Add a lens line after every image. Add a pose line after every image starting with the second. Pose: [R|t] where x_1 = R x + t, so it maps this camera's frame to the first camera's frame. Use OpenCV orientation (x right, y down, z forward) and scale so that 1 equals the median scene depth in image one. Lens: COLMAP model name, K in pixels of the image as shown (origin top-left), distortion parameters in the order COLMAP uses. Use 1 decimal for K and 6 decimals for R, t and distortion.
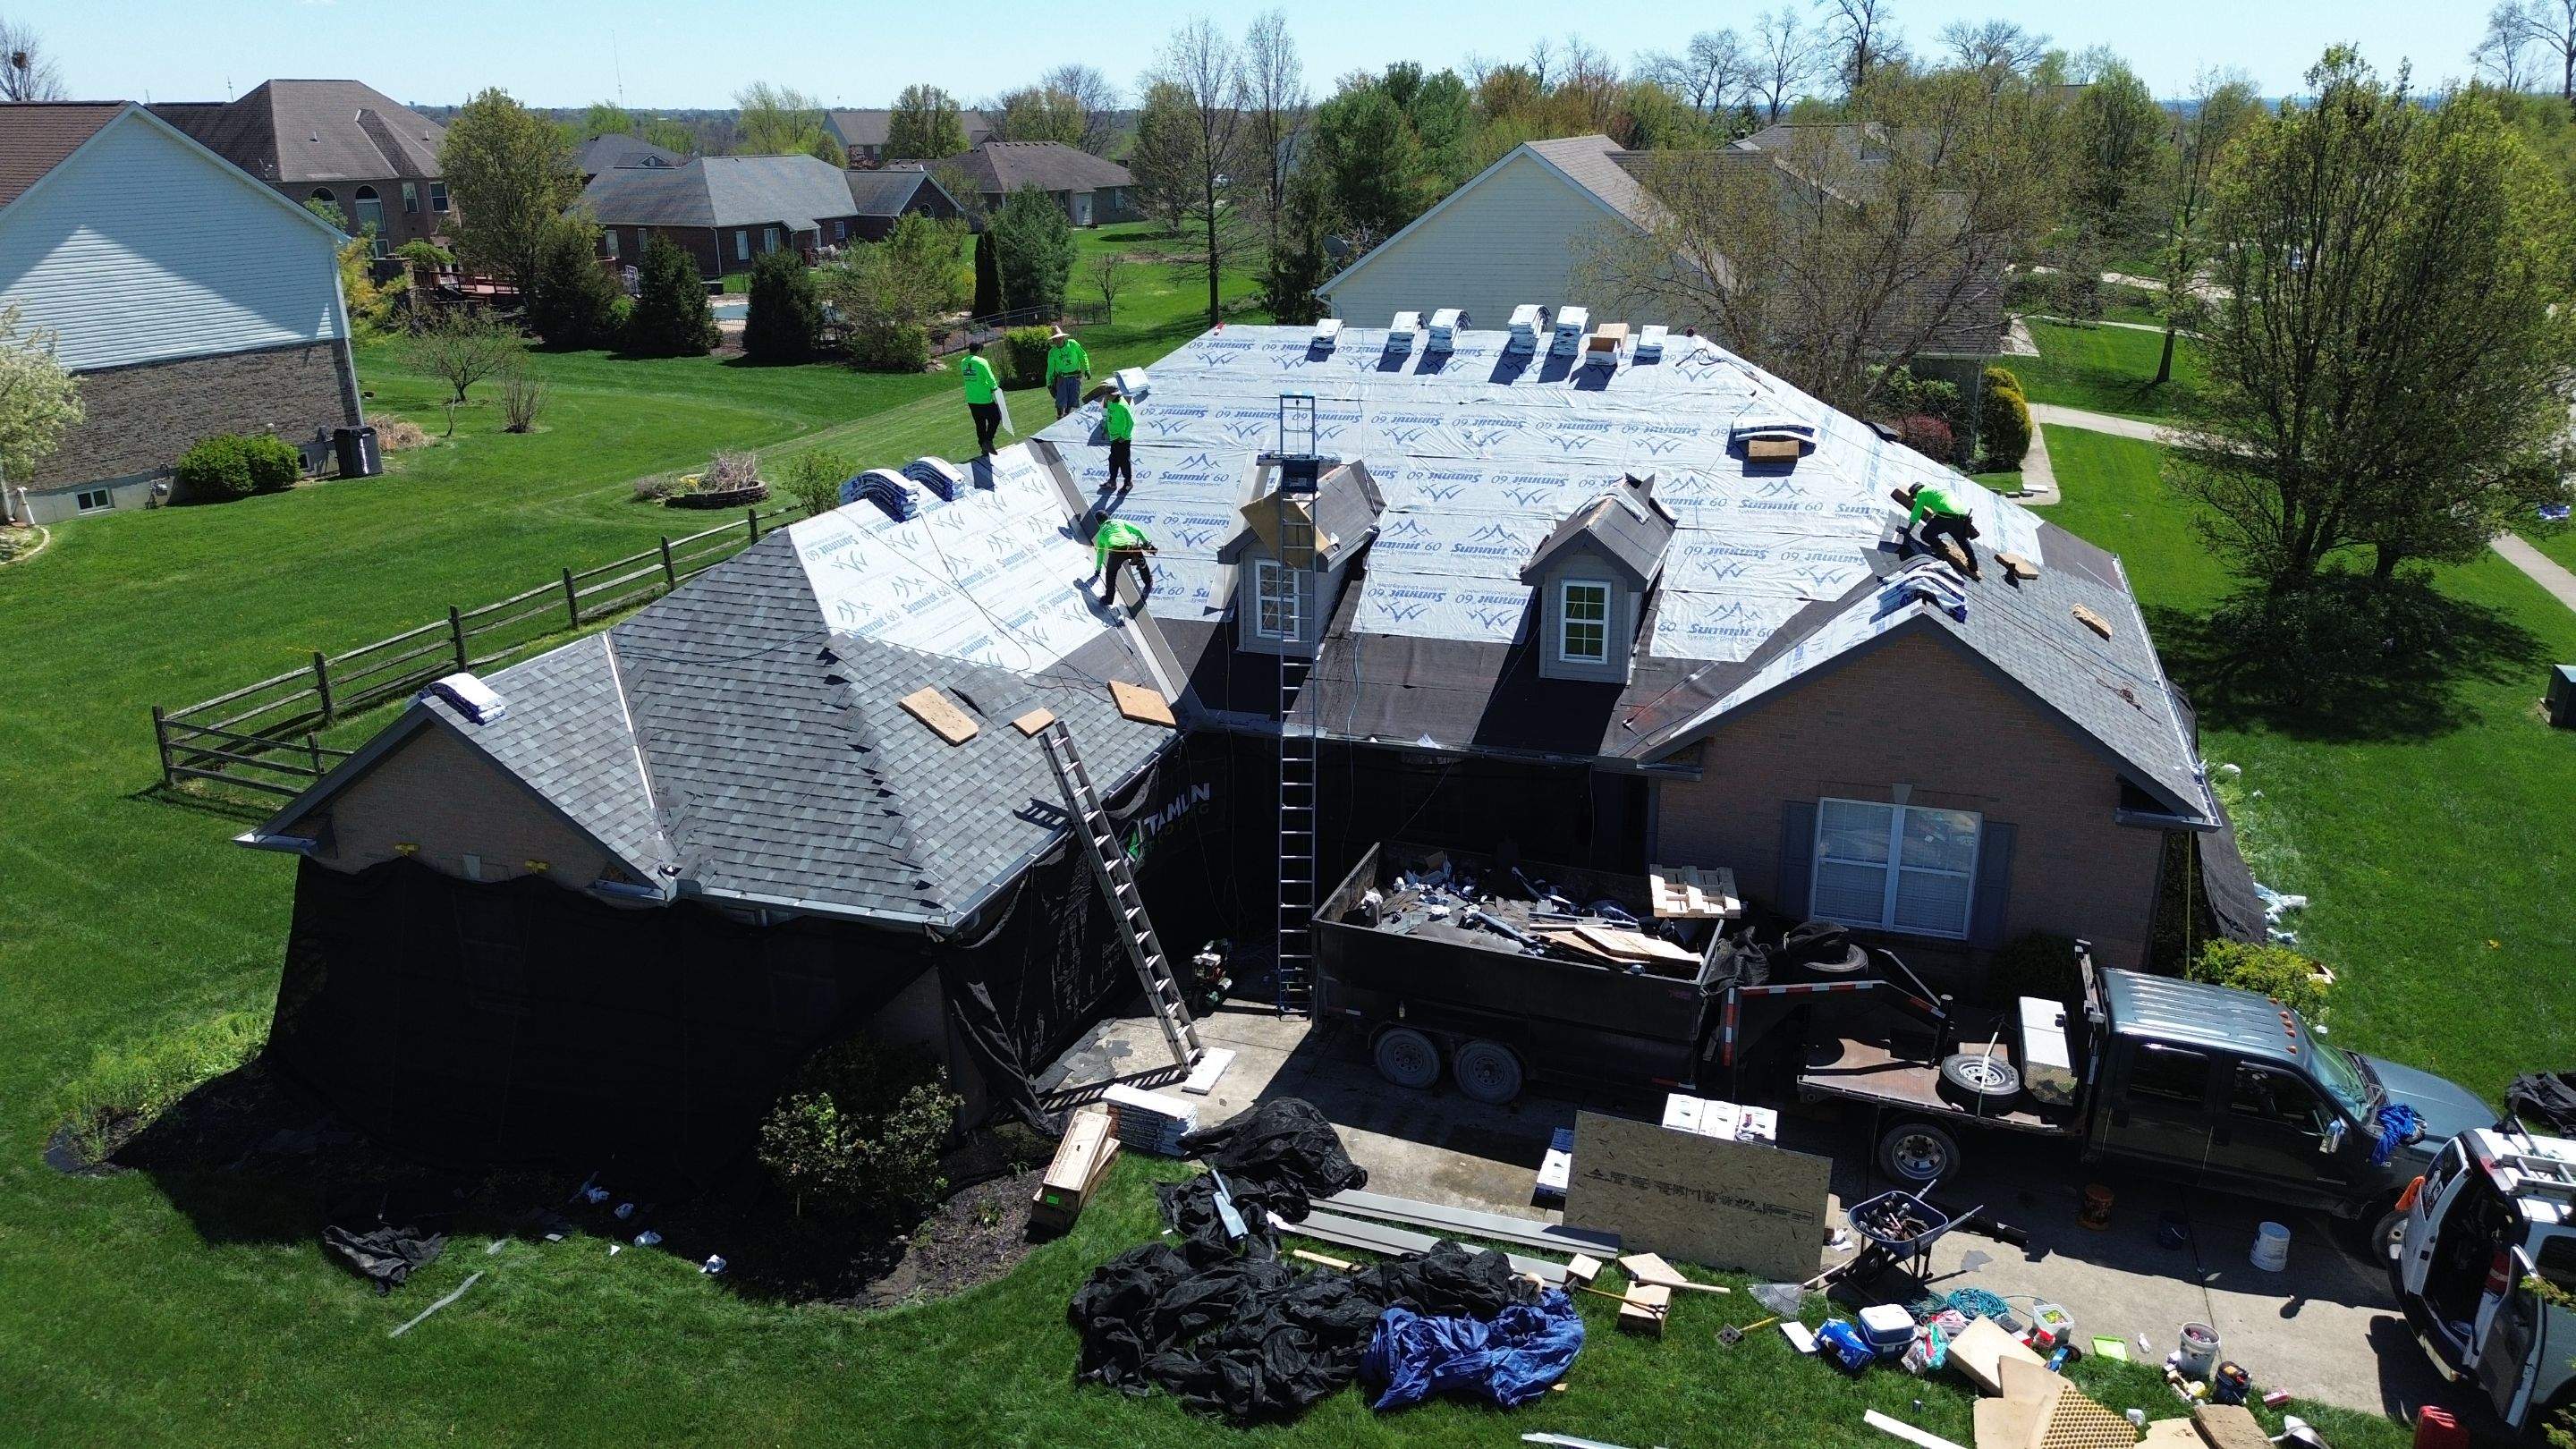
lens RADIAL K [[1815.1, 0, 1295.7], [0, 1815.1, 717.0], [0, 0, 1]] dist [0.079788, -0.082301]
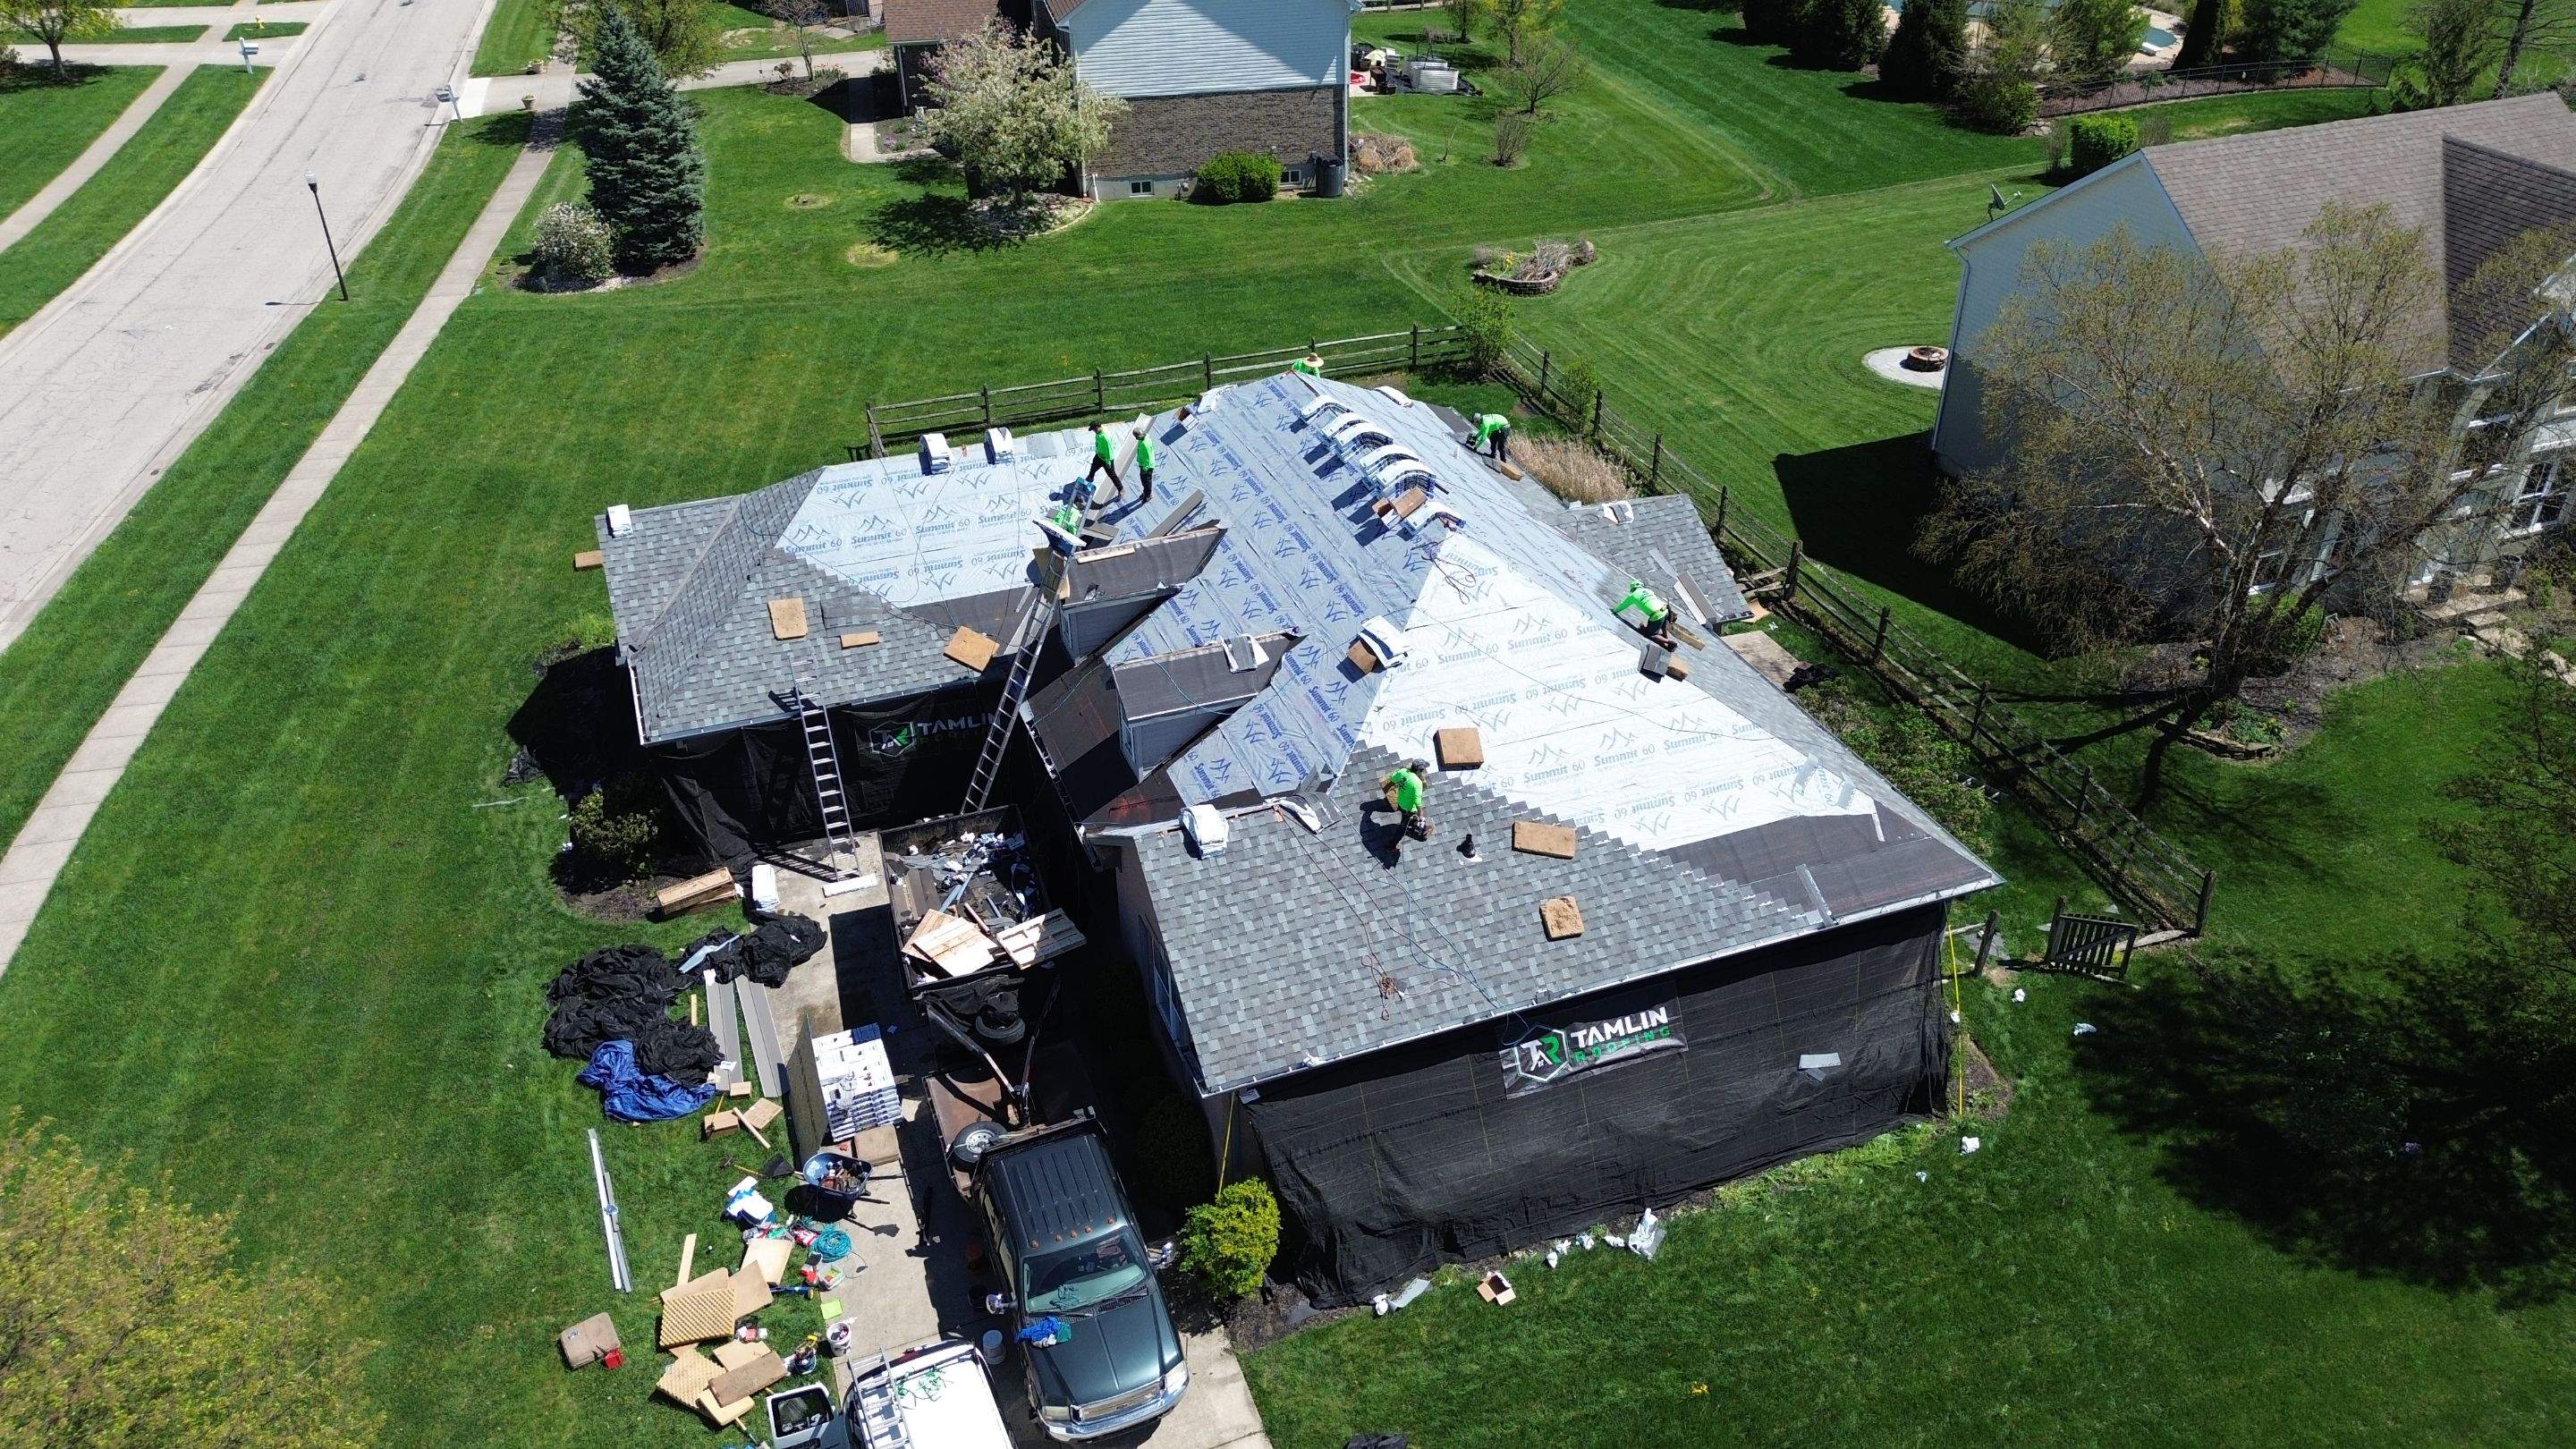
lens RADIAL K [[1815.1, 0, 1298.0], [0, 1815.1, 717.0], [0, 0, 1]] dist [0.079788, -0.082301]
pose [[0.630412, 0.418907, -0.653527, 1.057172], [-0.241516, 0.905952, 0.347736, -0.528082], [0.737734, -0.061380, 0.672296, 0.195678]]
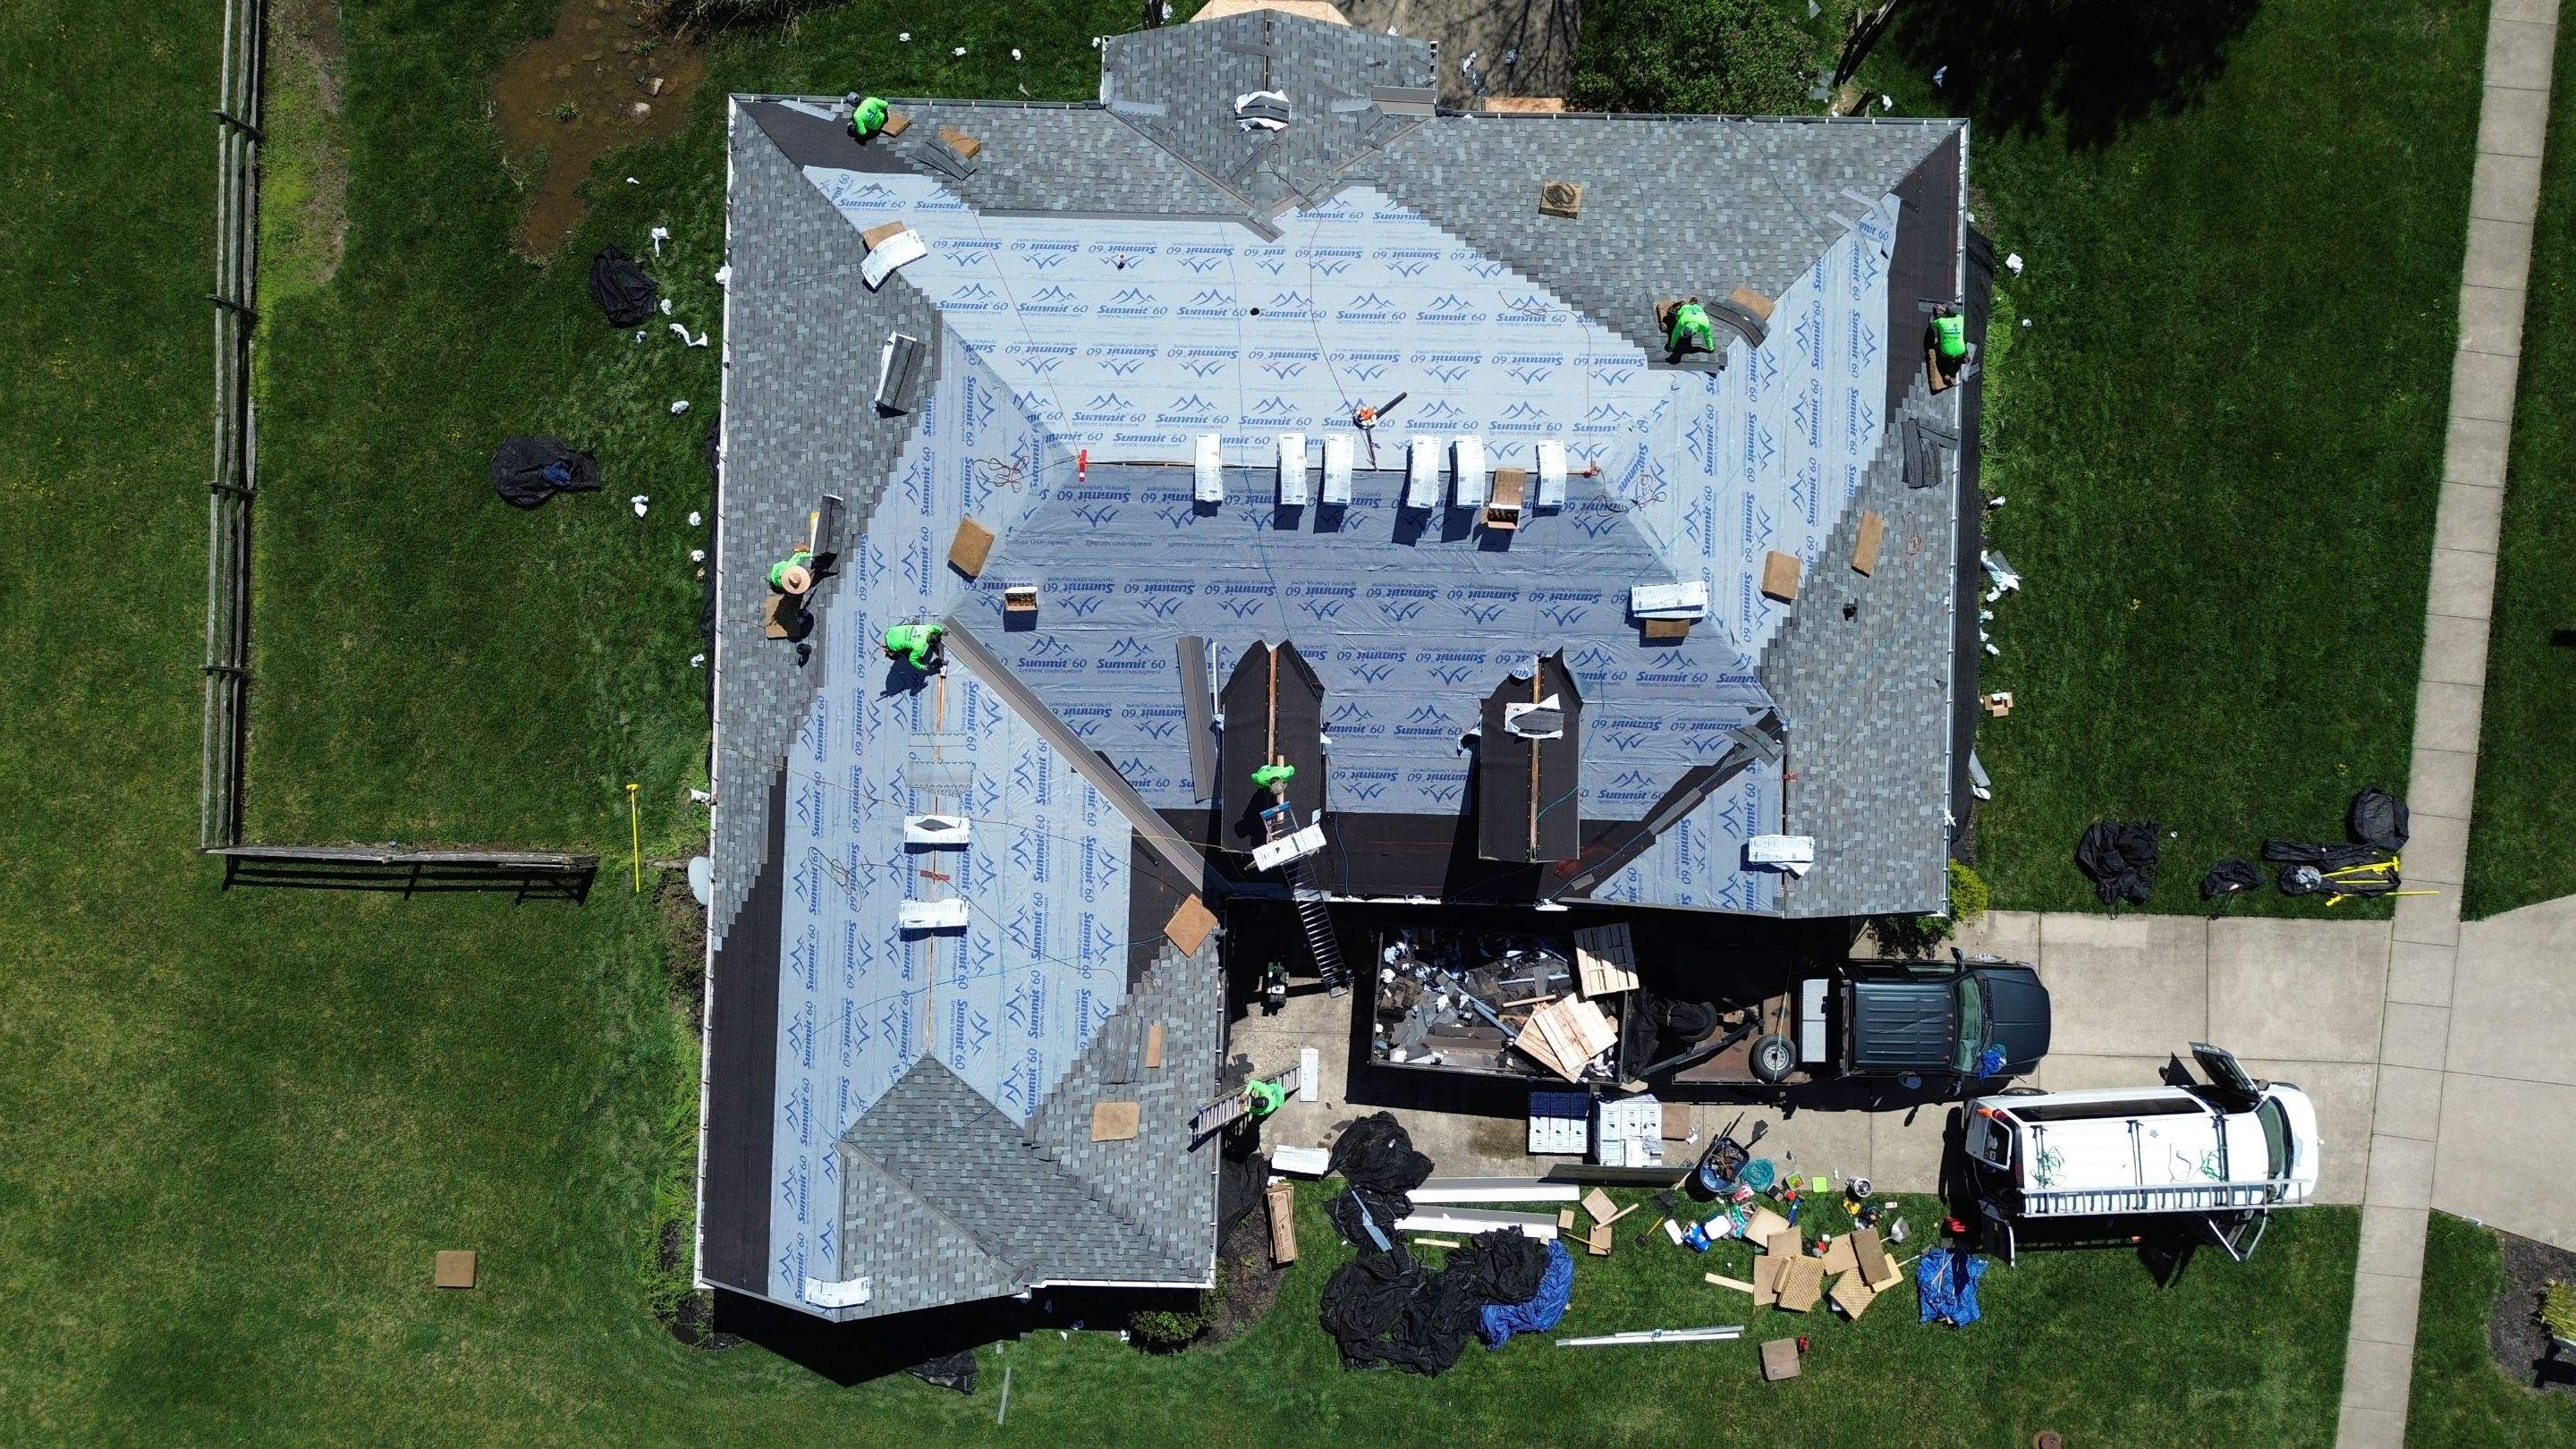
lens RADIAL K [[1815.1, 0, 1298.1], [0, 1815.1, 719.9], [0, 0, 1]] dist [0.079788, -0.082301]
pose [[0.956172, -0.292804, -0.000316, 0.031225], [0.096214, 0.313173, 0.944810, -1.253075], [-0.276545, -0.903431, 0.327619, 0.677815]]
